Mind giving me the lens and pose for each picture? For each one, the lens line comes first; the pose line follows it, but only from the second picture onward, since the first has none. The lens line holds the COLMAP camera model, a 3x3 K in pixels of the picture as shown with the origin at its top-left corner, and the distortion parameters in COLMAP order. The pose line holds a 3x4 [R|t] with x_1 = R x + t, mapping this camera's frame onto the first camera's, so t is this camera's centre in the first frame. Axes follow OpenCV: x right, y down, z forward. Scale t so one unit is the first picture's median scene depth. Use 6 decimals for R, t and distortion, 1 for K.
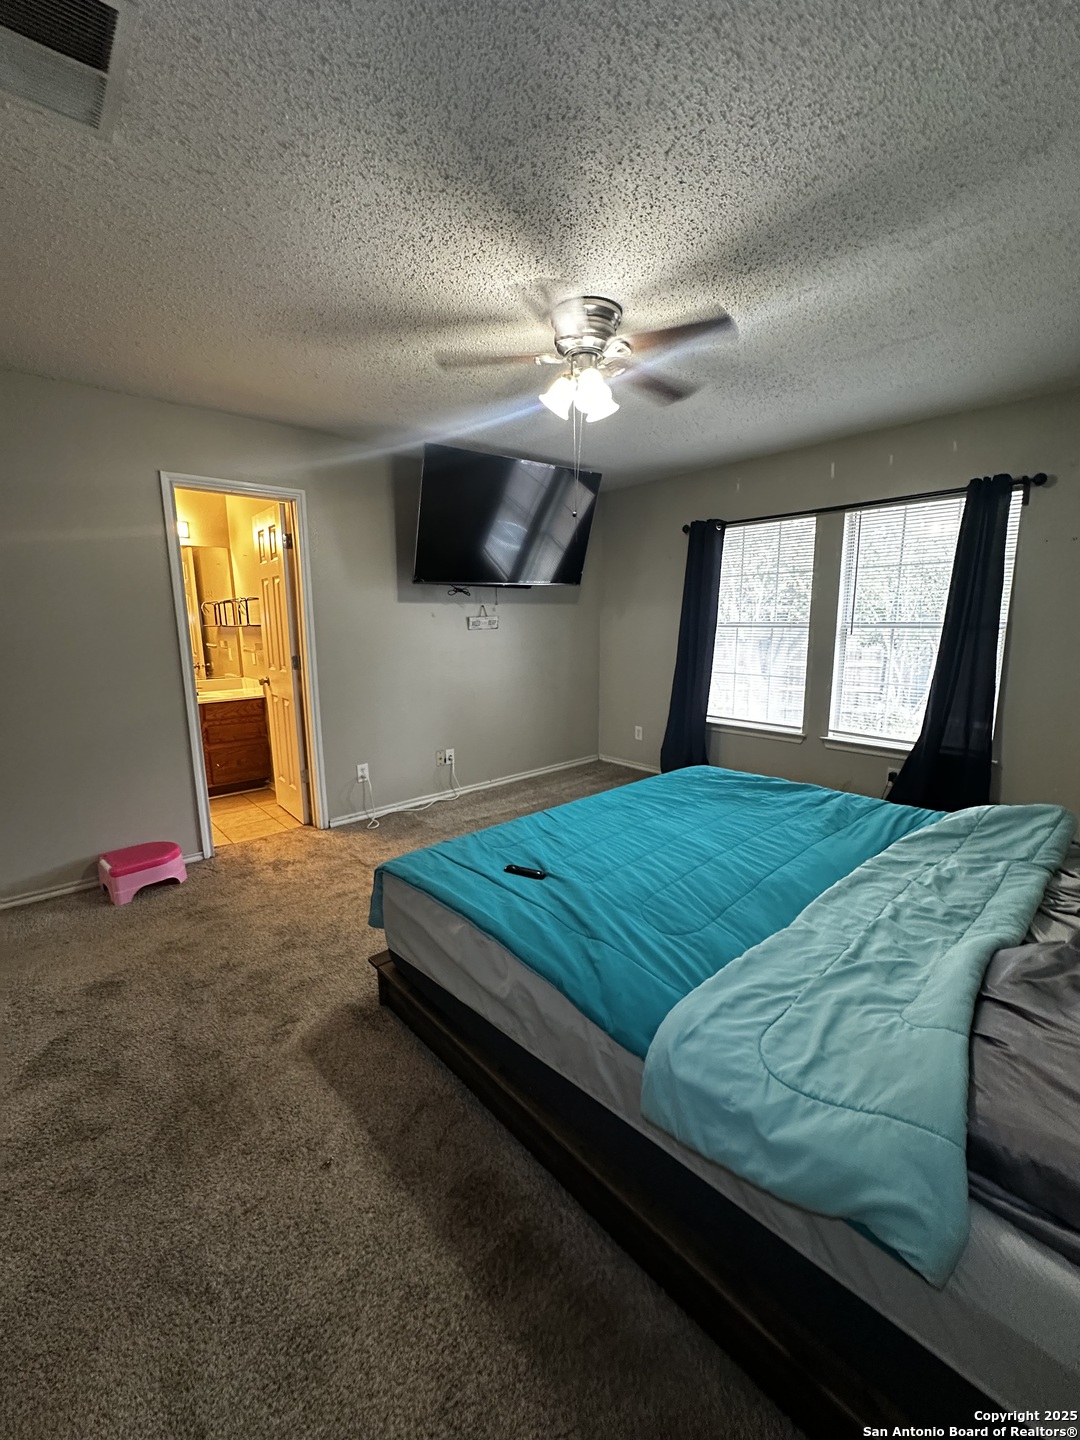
lens RADIAL K [[582.1, 0, 542.1], [0, 582.1, 713.4], [0, 0, 1]] dist [-0.014792, 0.000121]
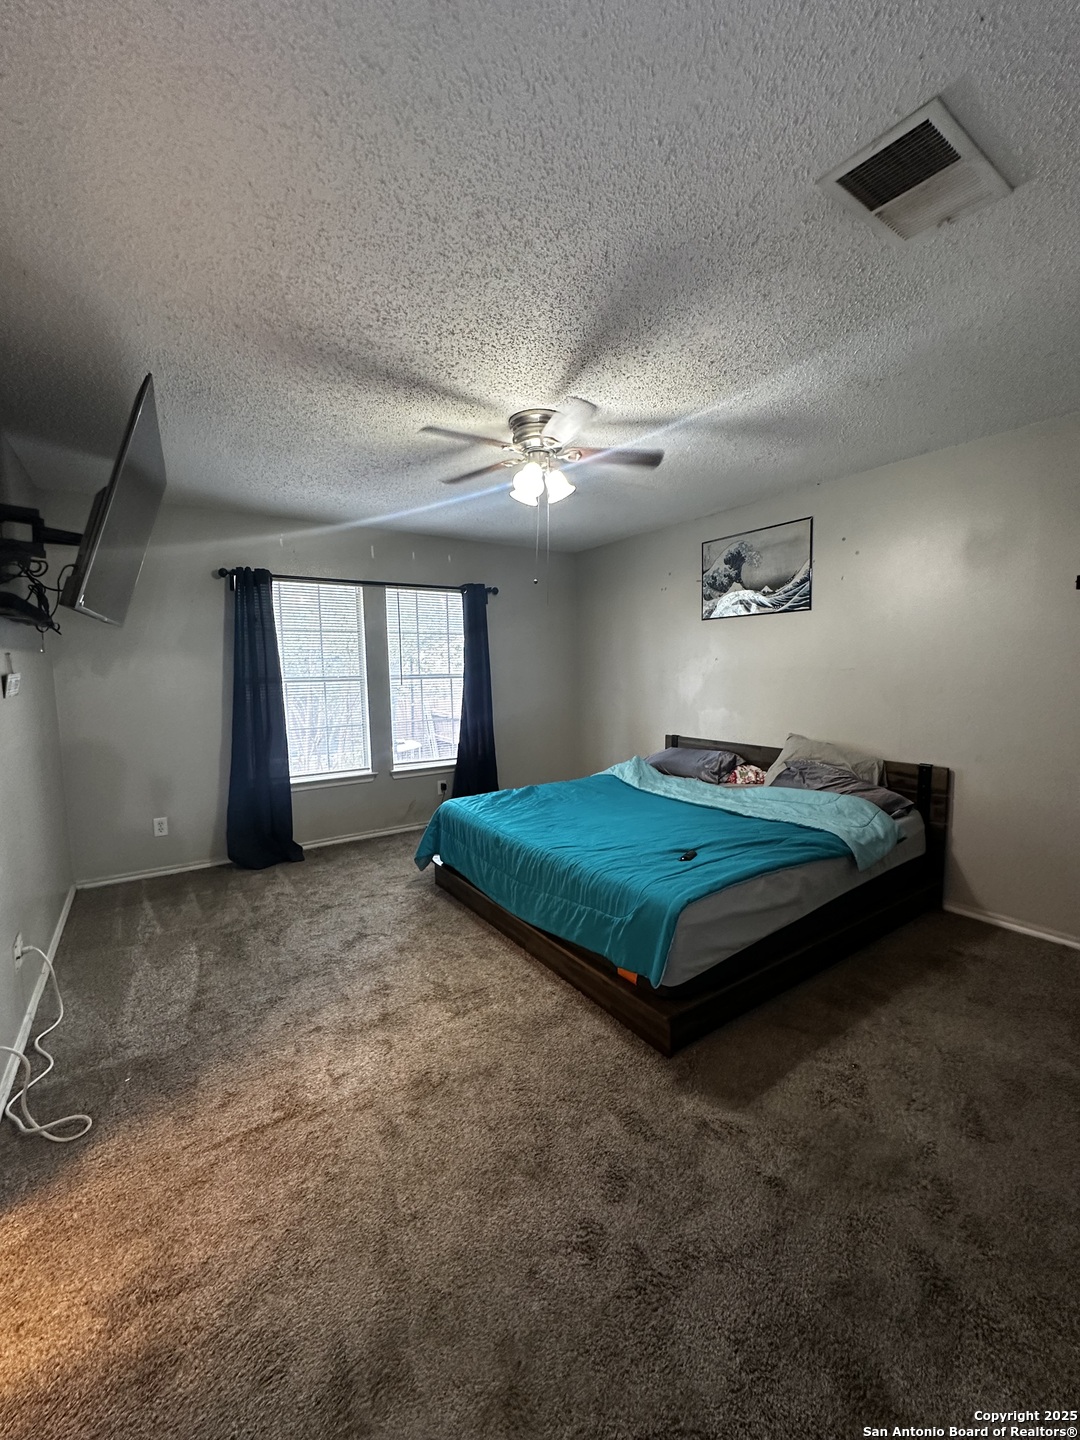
lens RADIAL K [[576.5, 0, 540.0], [0, 576.5, 720.0], [0, 0, 1]] dist [-0.000520, 0.000017]
pose [[0.133189, -0.085595, 0.987388, -0.720774], [0.171730, 0.983187, 0.062066, -0.094219], [-0.976099, 0.161298, 0.145649, 0.576696]]
